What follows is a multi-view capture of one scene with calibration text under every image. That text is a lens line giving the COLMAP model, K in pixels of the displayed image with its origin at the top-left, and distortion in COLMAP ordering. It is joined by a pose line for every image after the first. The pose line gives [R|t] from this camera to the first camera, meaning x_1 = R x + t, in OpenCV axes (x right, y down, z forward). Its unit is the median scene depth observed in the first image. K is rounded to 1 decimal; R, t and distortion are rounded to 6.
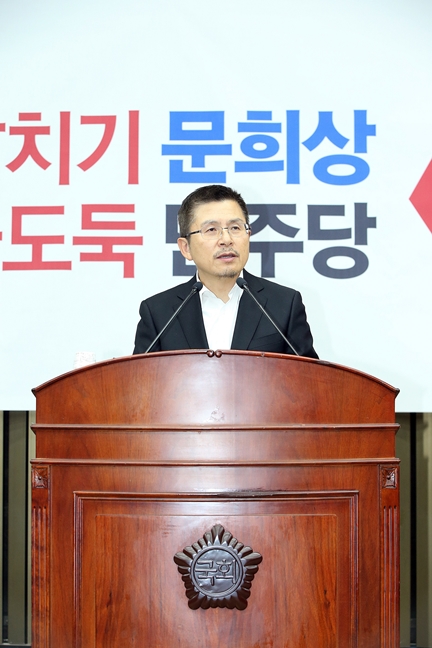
lens RADIAL K [[1525.3, 0, 198.7], [0, 1525.3, 333.7], [0, 0, 1]] dist [-0.158142, 0.000000]
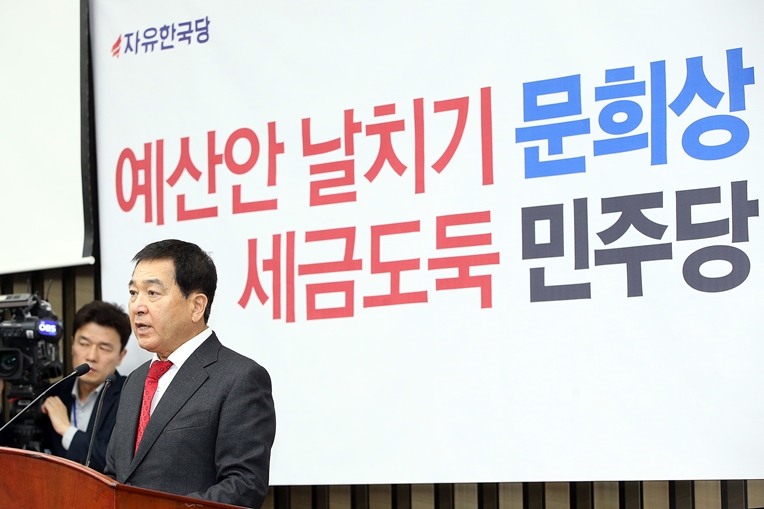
lens RADIAL K [[2413.9, 0, 389.6], [0, 2413.9, 247.0], [0, 0, 1]] dist [0.080331, 0.000000]
pose [[0.768853, -0.076570, -0.634825, 0.687619], [0.061927, 0.997054, -0.045259, -0.015277], [0.636420, -0.004515, 0.771329, 0.034440]]
